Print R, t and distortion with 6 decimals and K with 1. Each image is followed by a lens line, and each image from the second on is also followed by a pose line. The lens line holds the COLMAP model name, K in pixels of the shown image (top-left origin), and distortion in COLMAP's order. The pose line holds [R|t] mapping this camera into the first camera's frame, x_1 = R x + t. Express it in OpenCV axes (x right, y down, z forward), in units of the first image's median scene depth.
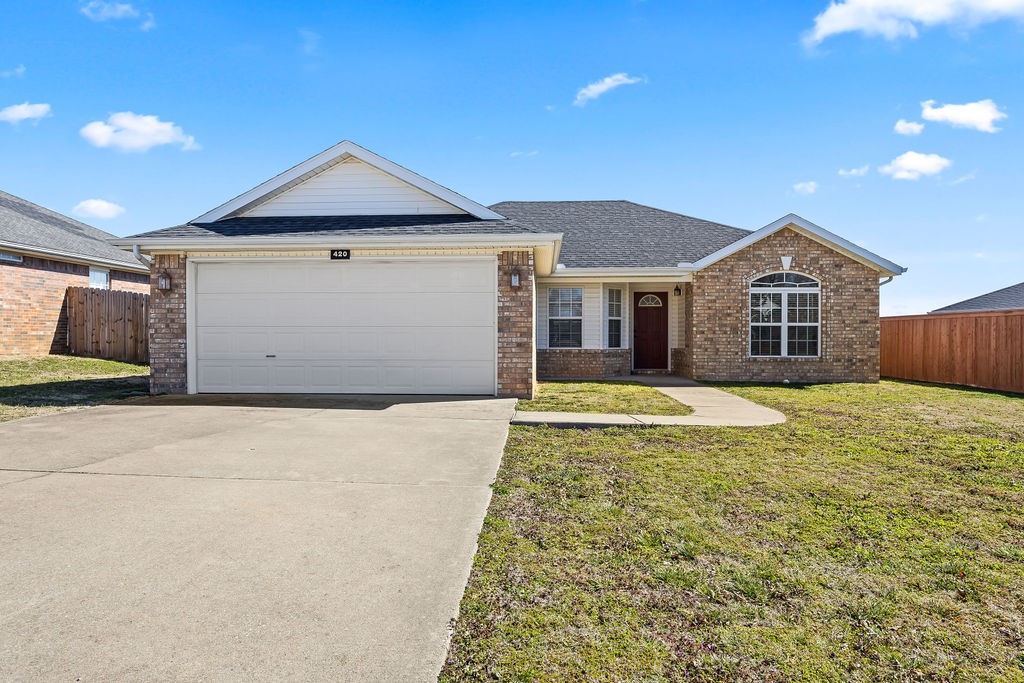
lens RADIAL K [[648.7, 0, 514.2], [0, 648.7, 343.5], [0, 0, 1]] dist [-0.001746, -0.000119]
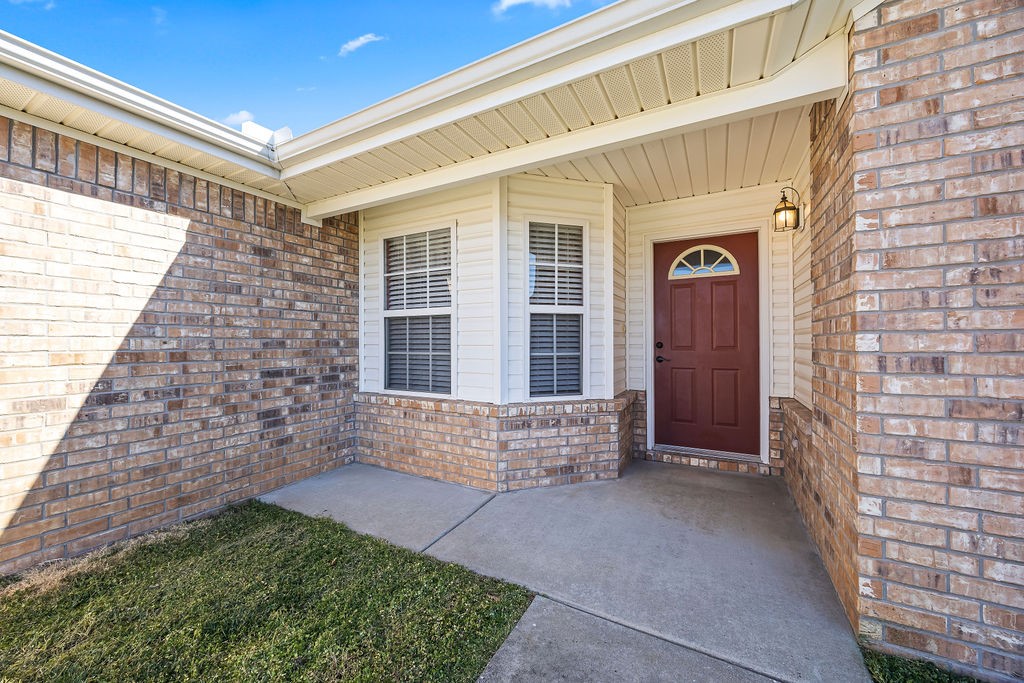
lens RADIAL K [[386.8, 0, 512.1], [0, 386.8, 338.6], [0, 0, 1]] dist [-0.008426, 0.001421]
pose [[0.899955, -0.006384, -0.435935, 0.238727], [-0.000755, 0.999868, -0.016202, -0.021983], [0.435982, 0.014911, 0.899832, 0.869920]]
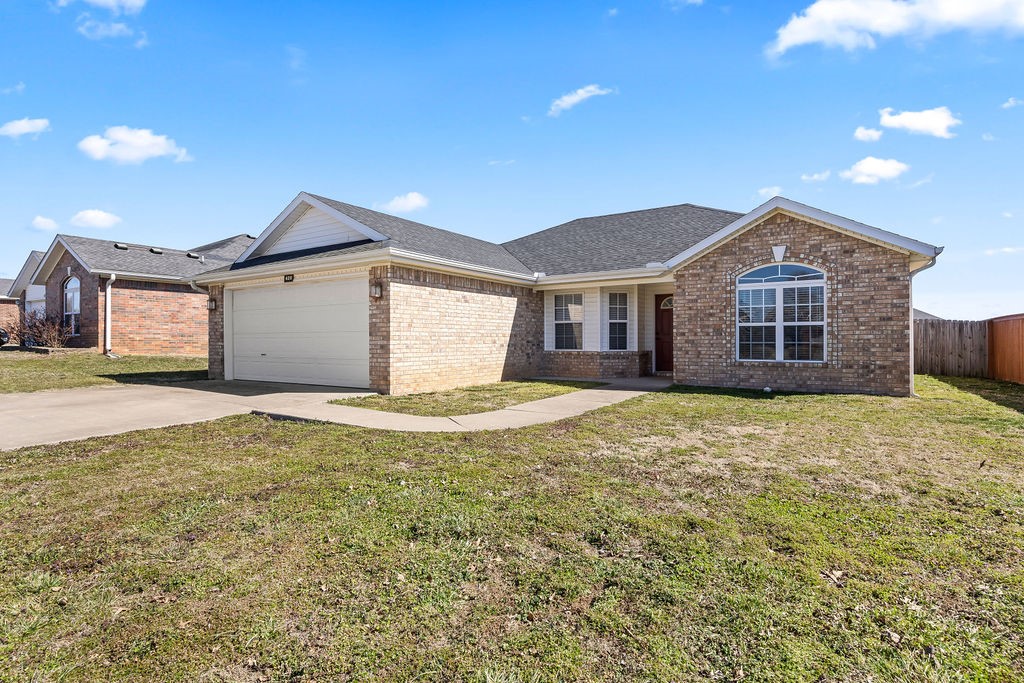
lens RADIAL K [[534.8, 0, 510.6], [0, 534.8, 339.2], [0, 0, 1]] dist [-0.005317, -0.000433]
pose [[0.863939, -0.005037, -0.503571, 0.466812], [-0.001064, 0.999930, -0.011826, -0.000302], [0.503596, 0.010753, 0.863873, 0.197803]]
